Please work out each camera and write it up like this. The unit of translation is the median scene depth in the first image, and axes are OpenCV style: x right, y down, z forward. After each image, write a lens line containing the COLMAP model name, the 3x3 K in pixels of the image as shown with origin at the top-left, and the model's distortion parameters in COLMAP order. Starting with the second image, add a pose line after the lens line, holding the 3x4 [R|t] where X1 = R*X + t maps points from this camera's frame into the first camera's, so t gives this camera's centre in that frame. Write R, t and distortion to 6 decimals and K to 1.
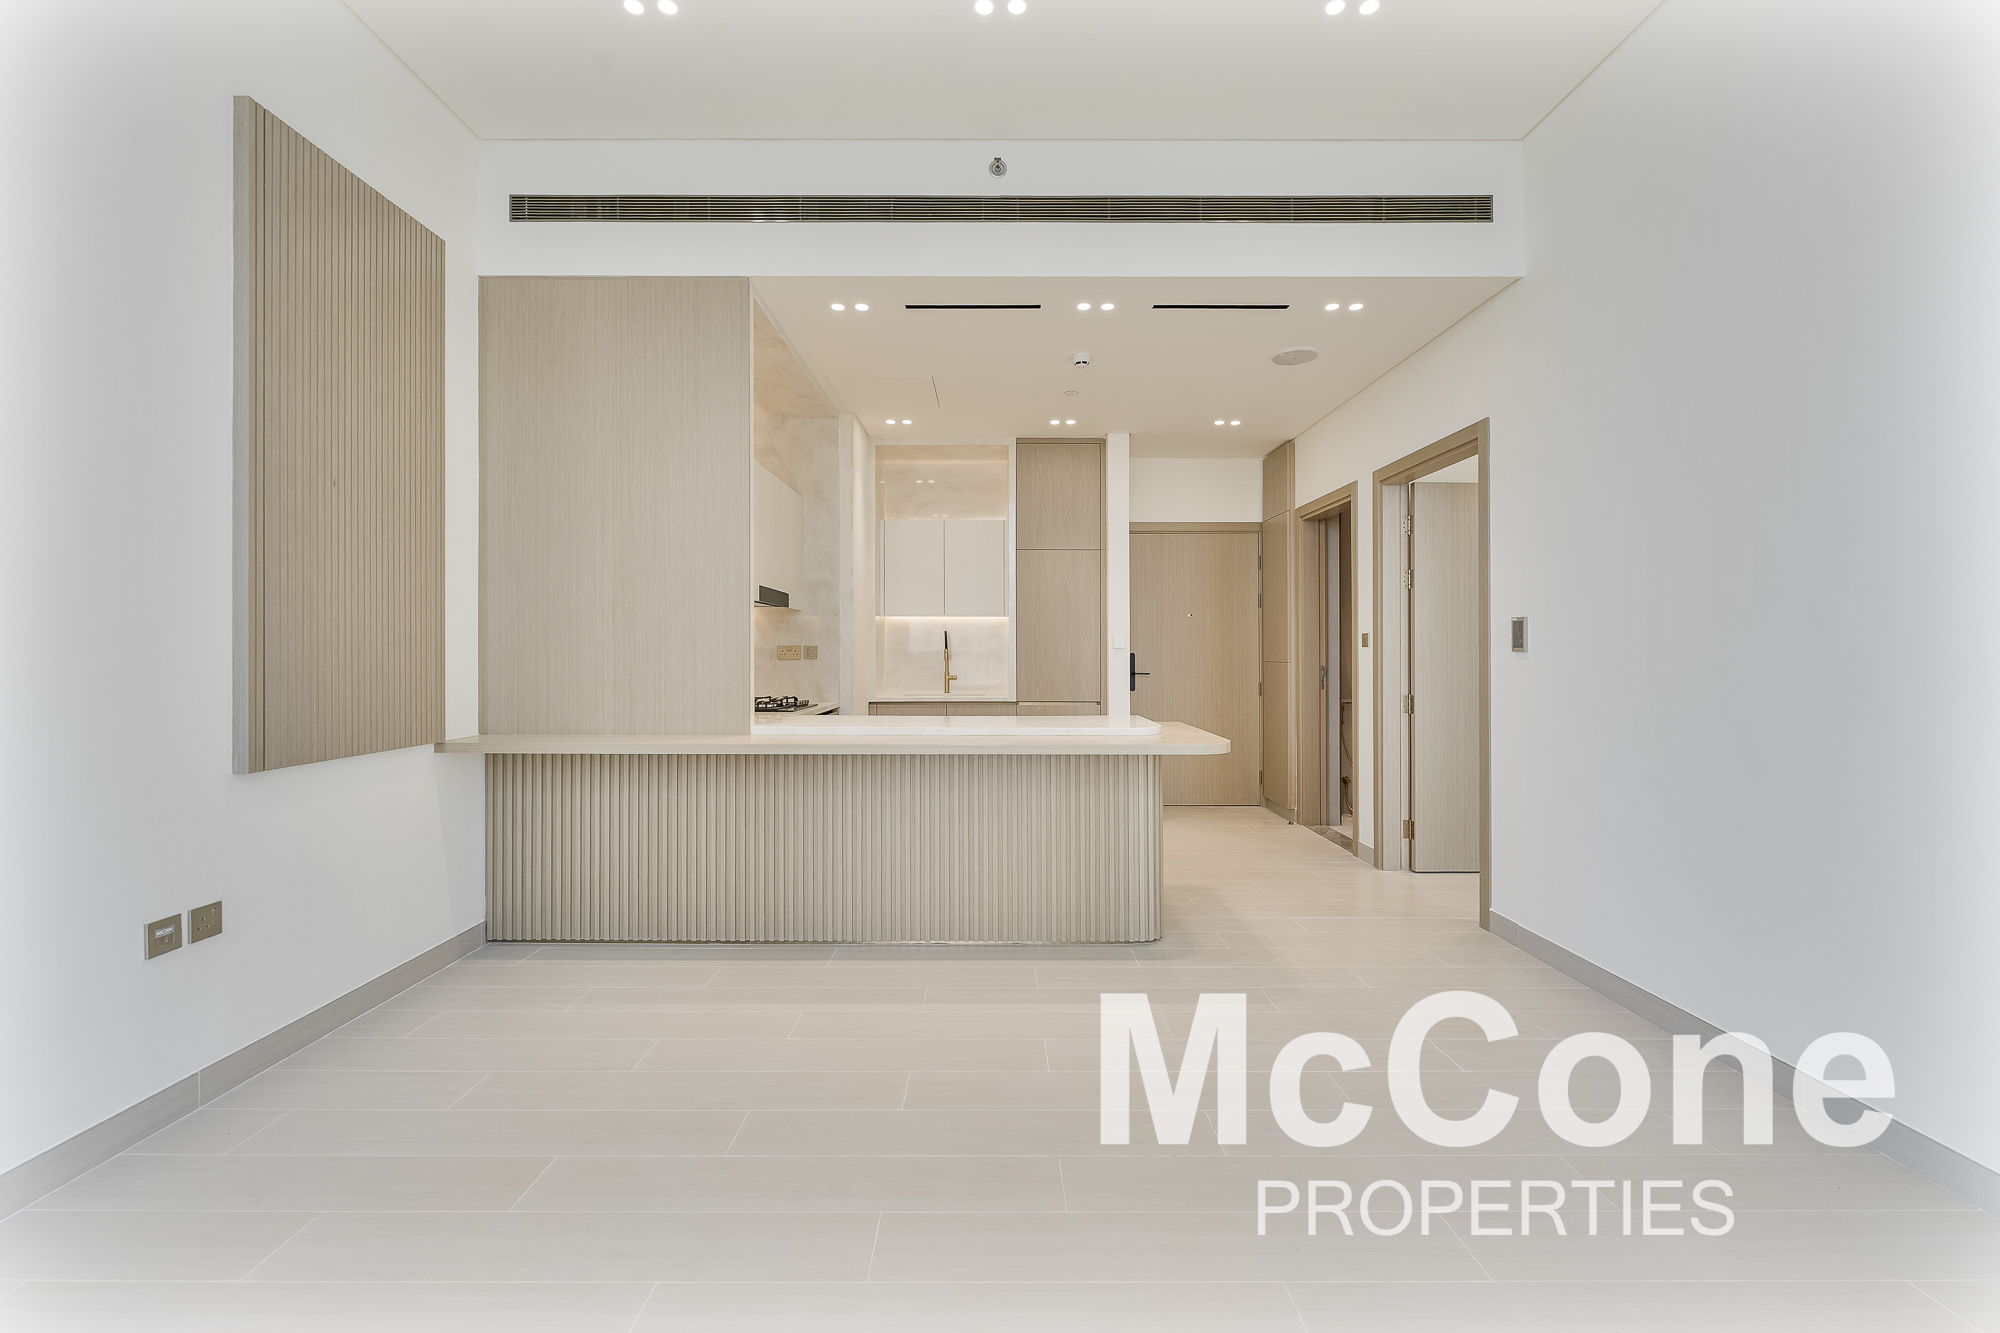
lens RADIAL K [[809.5, 0, 996.8], [0, 809.5, 651.8], [0, 0, 1]] dist [-0.003288, -0.000687]
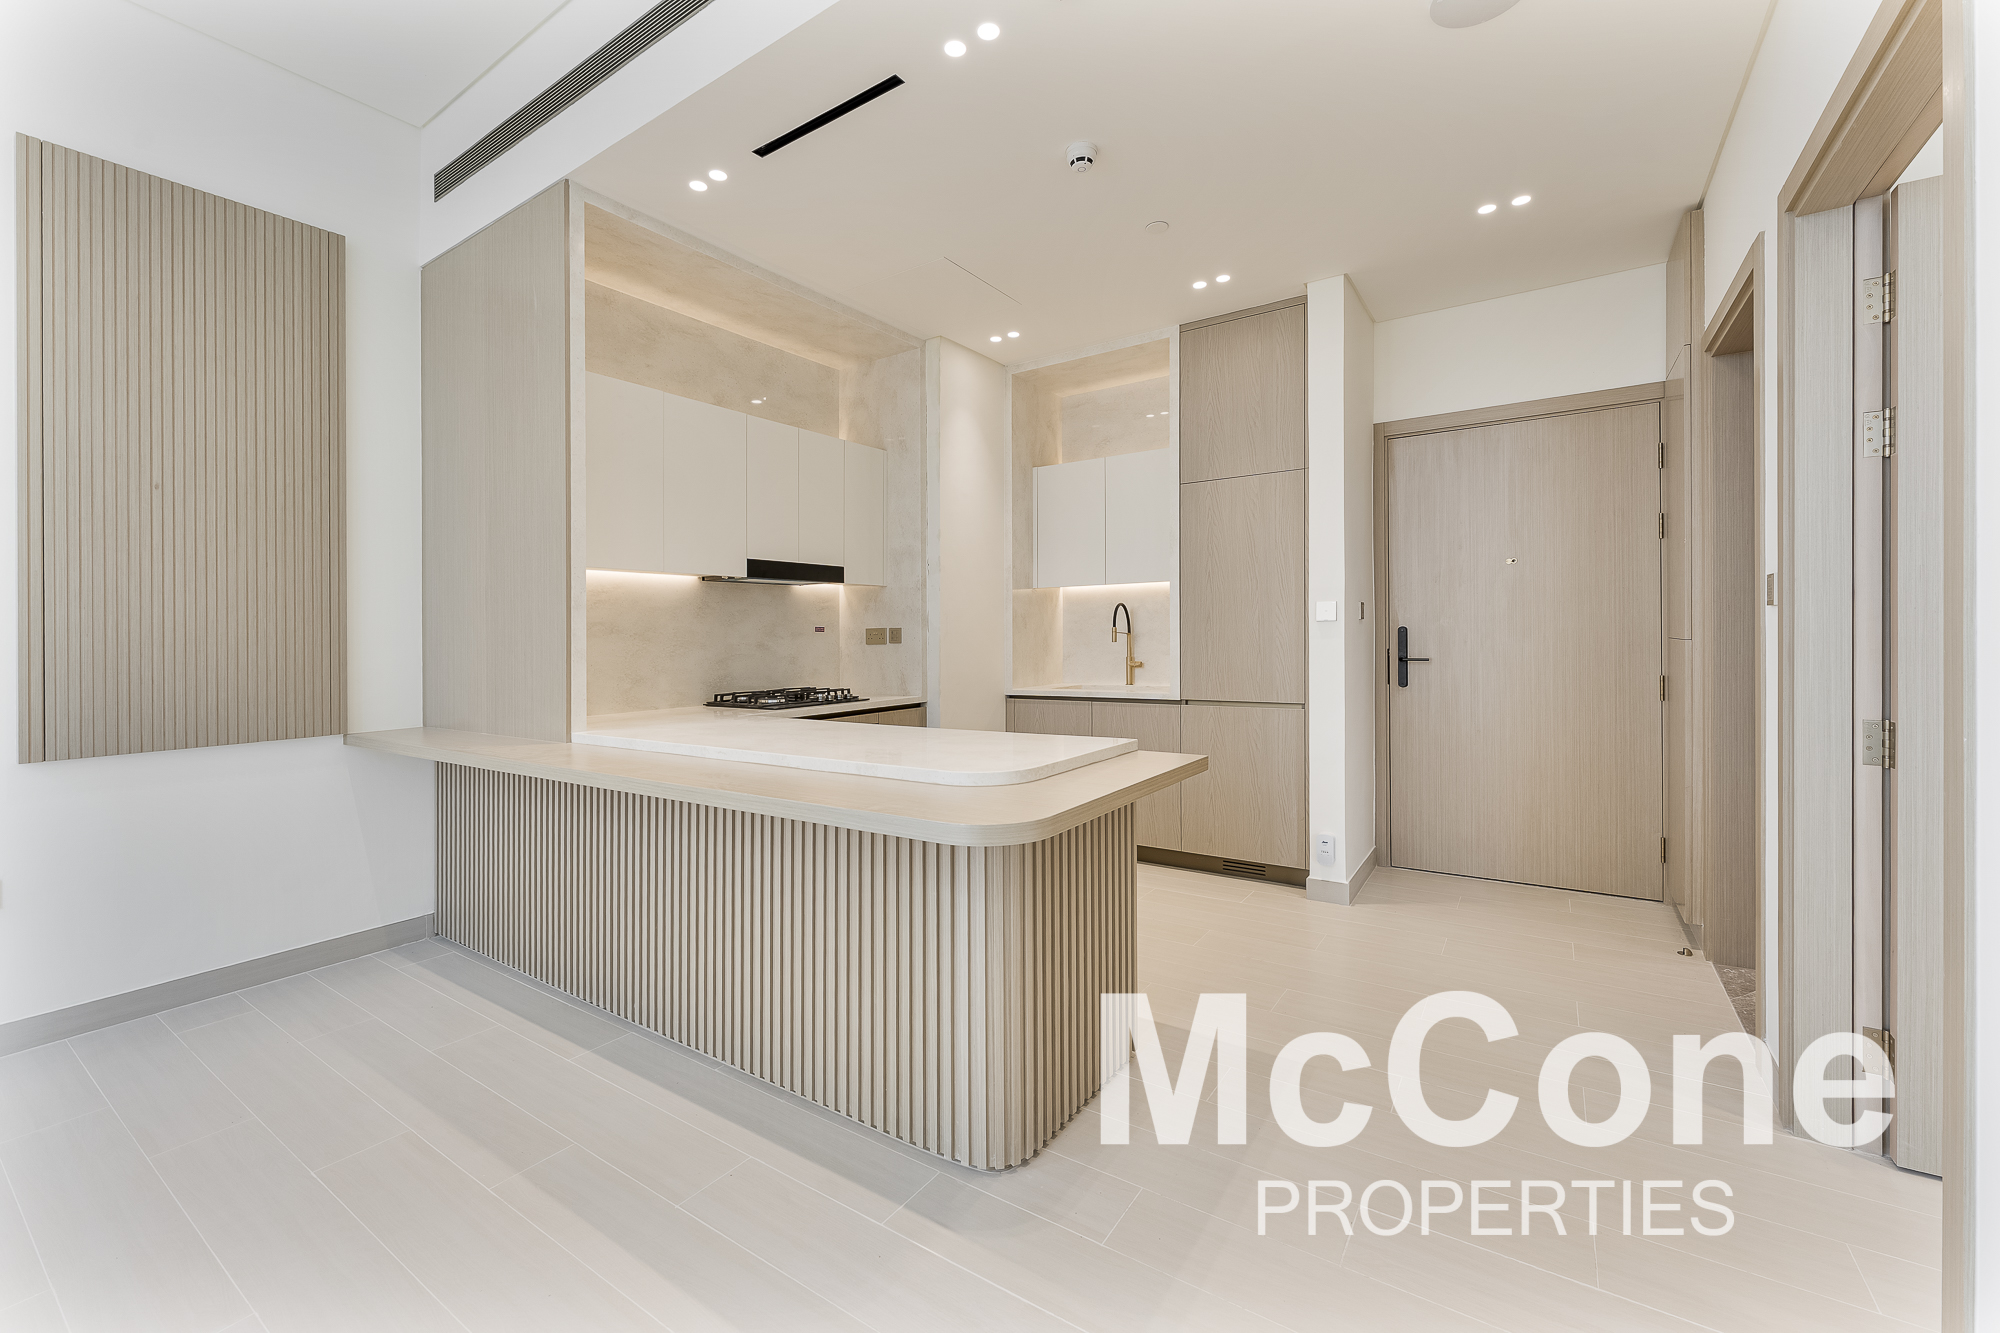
lens RADIAL K [[809.5, 0, 996.9], [0, 809.5, 643.5], [0, 0, 1]] dist [-0.003288, -0.000687]
pose [[0.824660, -0.009207, -0.565554, 0.324822], [0.018846, 0.999760, 0.011203, 0.001614], [0.565315, -0.019897, 0.824635, 0.366390]]
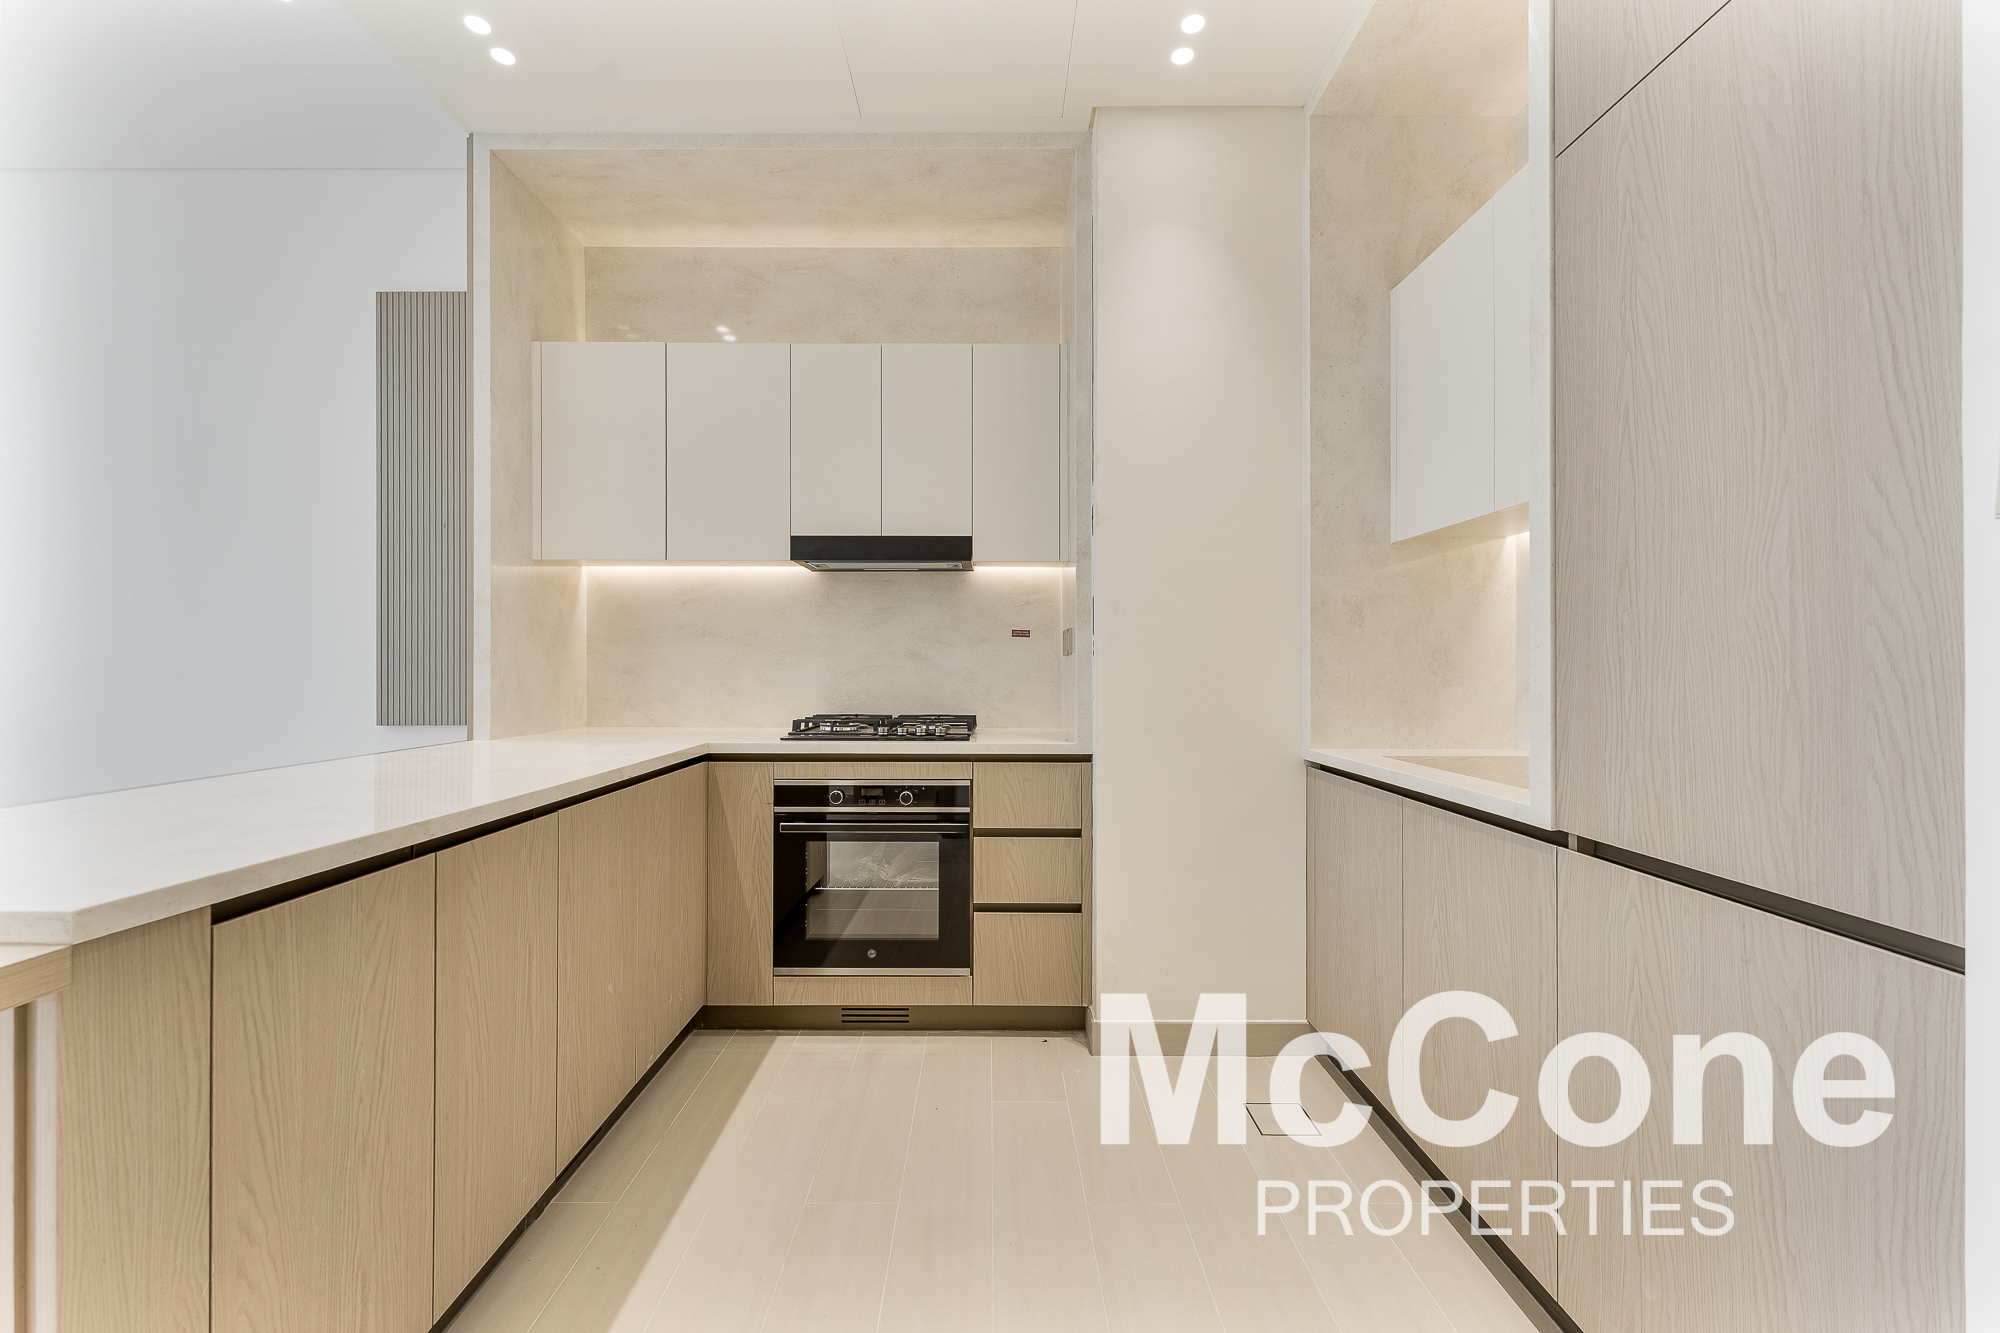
lens RADIAL K [[809.5, 0, 1000.8], [0, 809.5, 661.4], [0, 0, 1]] dist [-0.003288, -0.000687]
pose [[0.002560, -0.007419, -0.999969, 0.279046], [0.002408, 0.999970, -0.007413, 0.017377], [0.999994, -0.002389, 0.002577, 0.939031]]
